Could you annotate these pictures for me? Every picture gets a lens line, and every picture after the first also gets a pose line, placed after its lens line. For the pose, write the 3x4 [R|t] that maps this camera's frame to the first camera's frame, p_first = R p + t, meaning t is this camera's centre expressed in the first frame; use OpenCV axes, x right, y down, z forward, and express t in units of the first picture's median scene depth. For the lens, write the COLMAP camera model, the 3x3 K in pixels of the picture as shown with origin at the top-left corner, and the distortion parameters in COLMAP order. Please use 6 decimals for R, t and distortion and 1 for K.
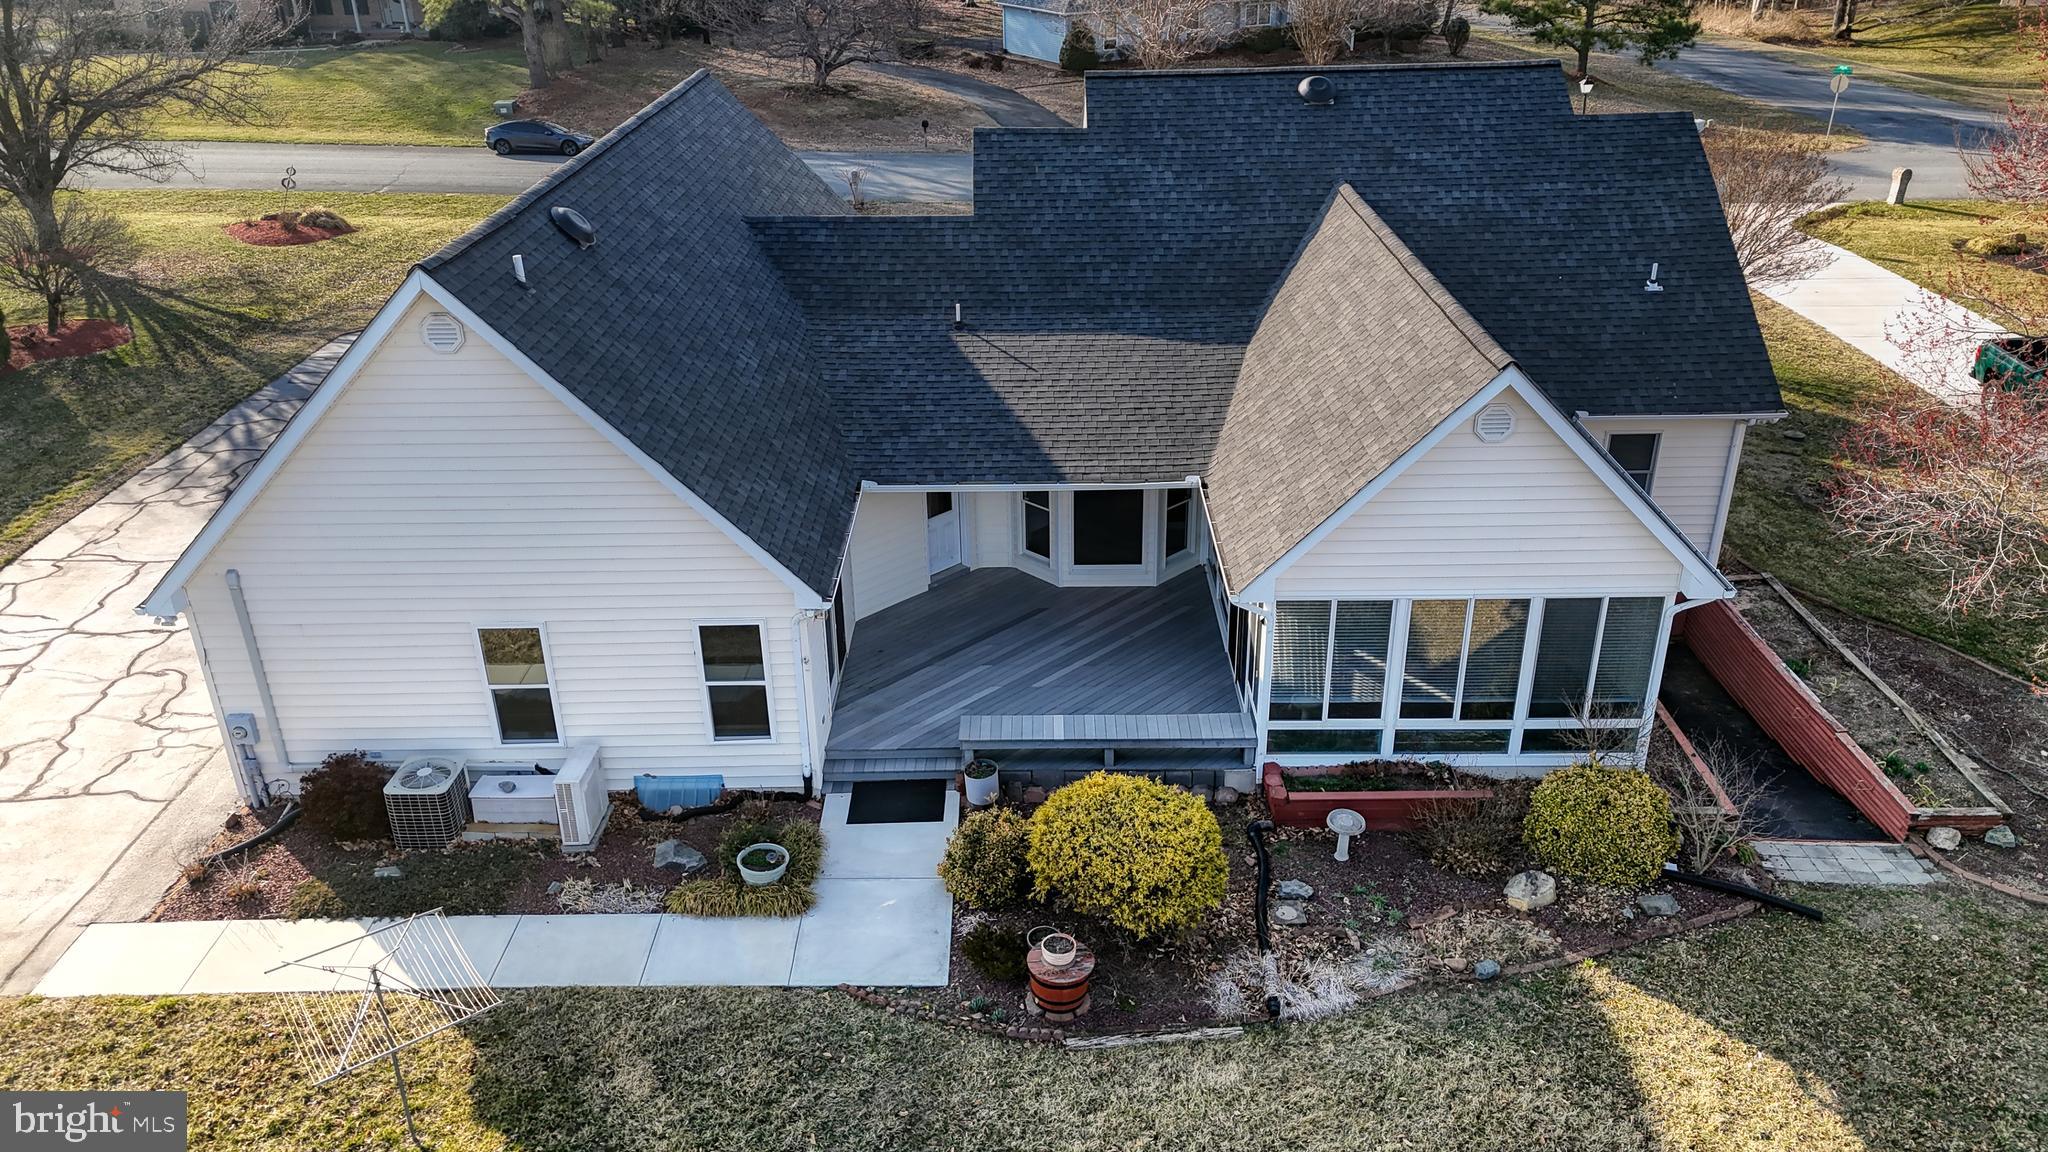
lens RADIAL K [[1495.9, 0, 1025.7], [0, 1495.9, 581.2], [0, 0, 1]] dist [0.091146, -0.099392]
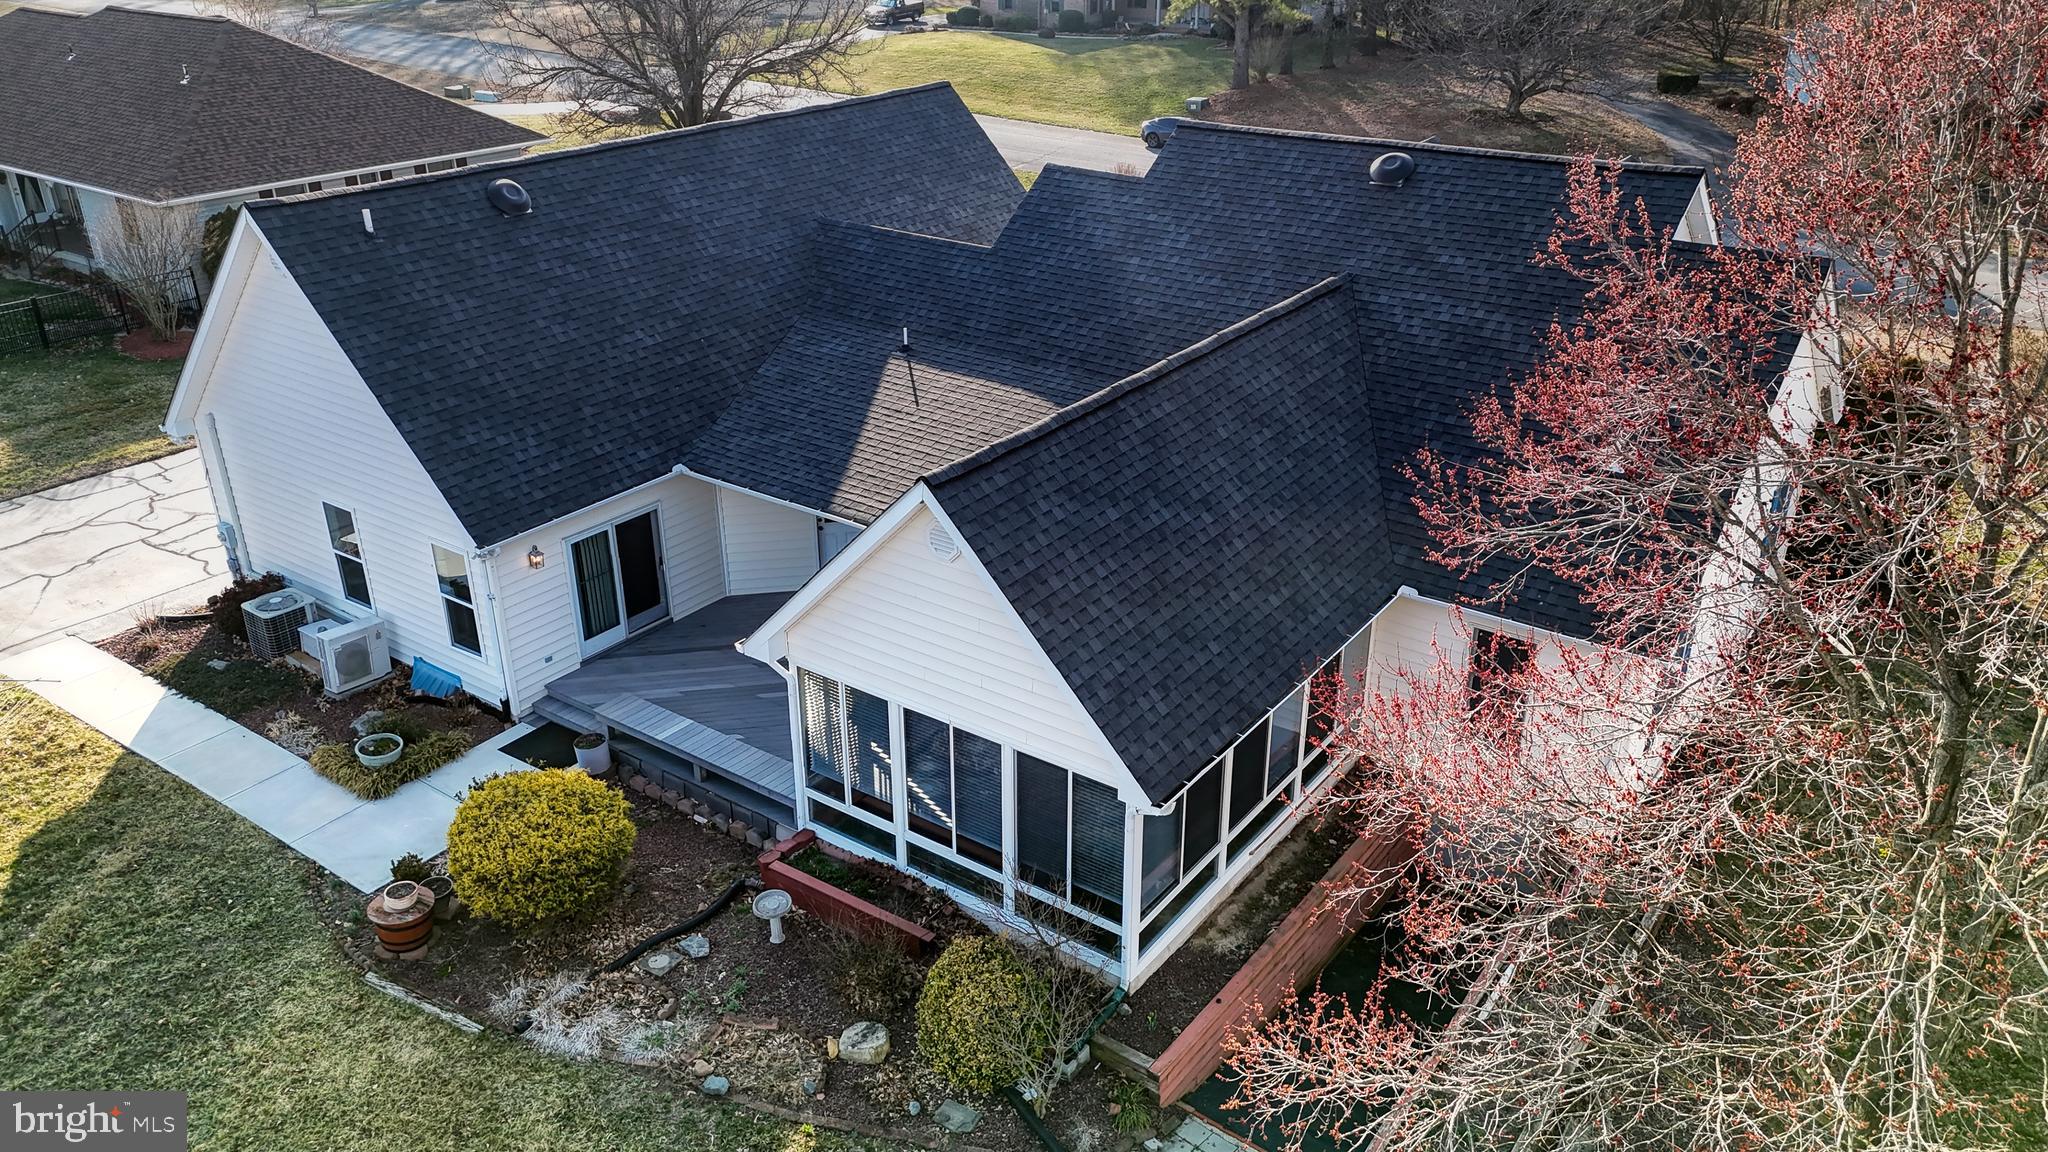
lens RADIAL K [[1499.9, 0, 1026.1], [0, 1499.9, 580.5], [0, 0, 1]] dist [0.087273, -0.083971]
pose [[0.816021, 0.263805, -0.514312, 0.744871], [-0.264385, 0.961593, 0.073749, -0.145834], [0.514014, 0.075796, 0.854426, 0.224281]]
